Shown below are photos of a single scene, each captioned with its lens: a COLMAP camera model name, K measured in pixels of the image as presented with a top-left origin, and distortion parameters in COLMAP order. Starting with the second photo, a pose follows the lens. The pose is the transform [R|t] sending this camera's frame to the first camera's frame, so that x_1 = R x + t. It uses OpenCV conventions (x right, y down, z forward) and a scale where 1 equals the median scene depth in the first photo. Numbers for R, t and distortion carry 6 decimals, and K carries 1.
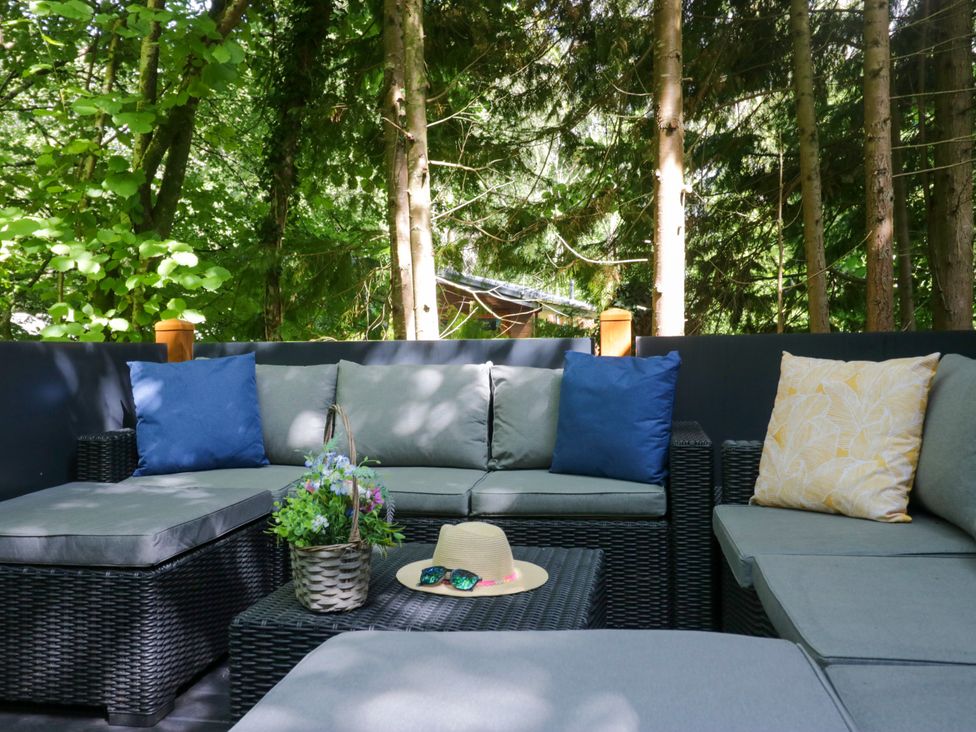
lens RADIAL K [[873.9, 0, 488.0], [0, 873.9, 366.0], [0, 0, 1]] dist [0.003567, 0.004330]
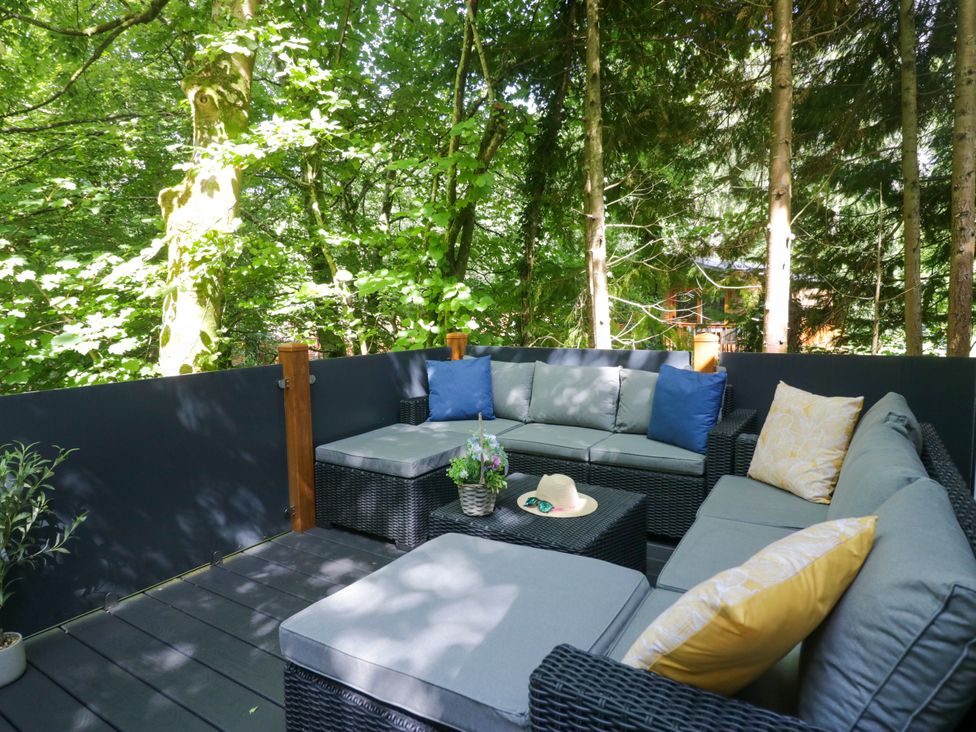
lens RADIAL K [[605.3, 0, 490.4], [0, 605.3, 359.2], [0, 0, 1]] dist [0.005210, -0.022796]
pose [[0.917698, 0.033839, -0.395835, 0.239867], [0.000466, 0.996273, 0.086249, -0.122093], [0.397279, -0.079335, 0.914262, -0.149585]]
